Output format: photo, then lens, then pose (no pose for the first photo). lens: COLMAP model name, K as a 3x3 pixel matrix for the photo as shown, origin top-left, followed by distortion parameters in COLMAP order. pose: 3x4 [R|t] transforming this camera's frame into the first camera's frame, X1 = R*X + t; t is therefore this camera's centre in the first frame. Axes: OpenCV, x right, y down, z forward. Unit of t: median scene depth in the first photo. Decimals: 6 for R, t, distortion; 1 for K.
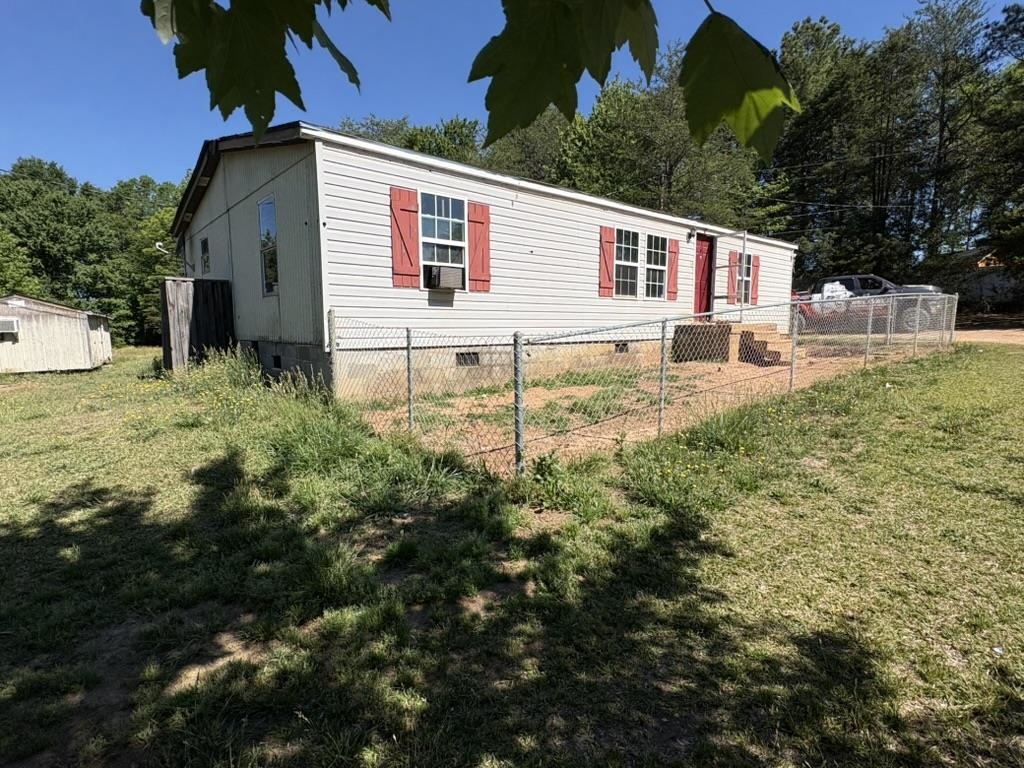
lens RADIAL K [[507.2, 0, 512.8], [0, 507.2, 385.7], [0, 0, 1]] dist [0.002380, 0.000498]
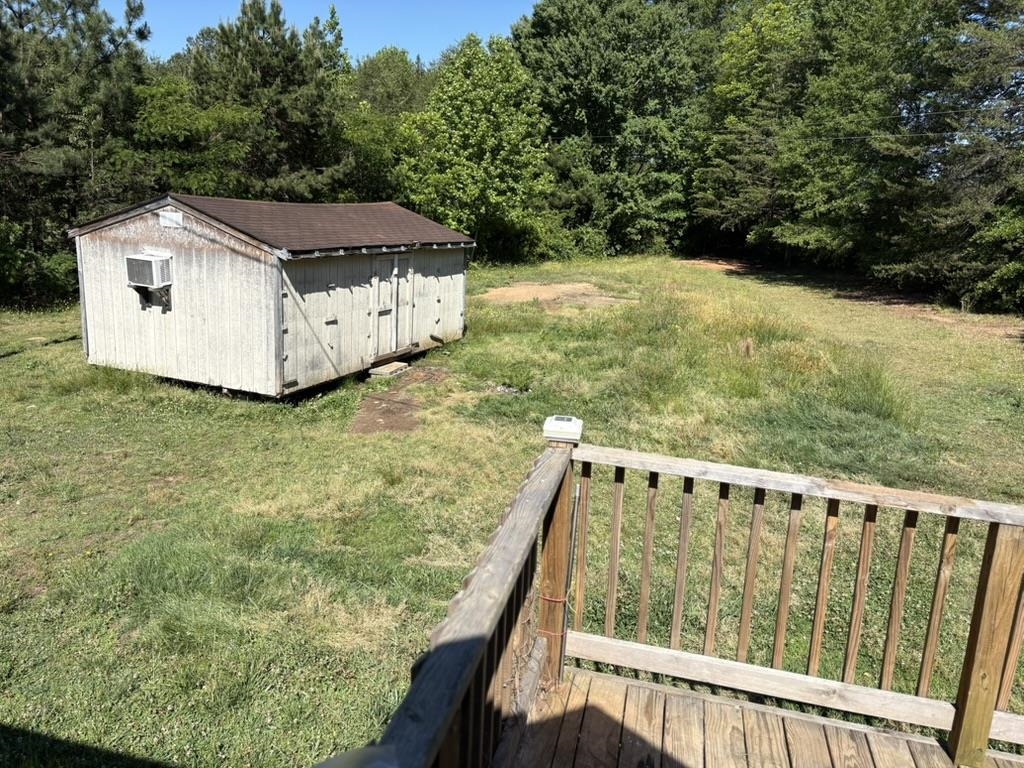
lens RADIAL K [[774.9, 0, 511.3], [0, 774.9, 385.6], [0, 0, 1]] dist [0.008380, 0.000734]
pose [[0.583632, 0.250542, -0.772400, -0.101925], [-0.168767, 0.967866, 0.186423, -0.067268], [0.794286, 0.021553, 0.607161, 0.291430]]
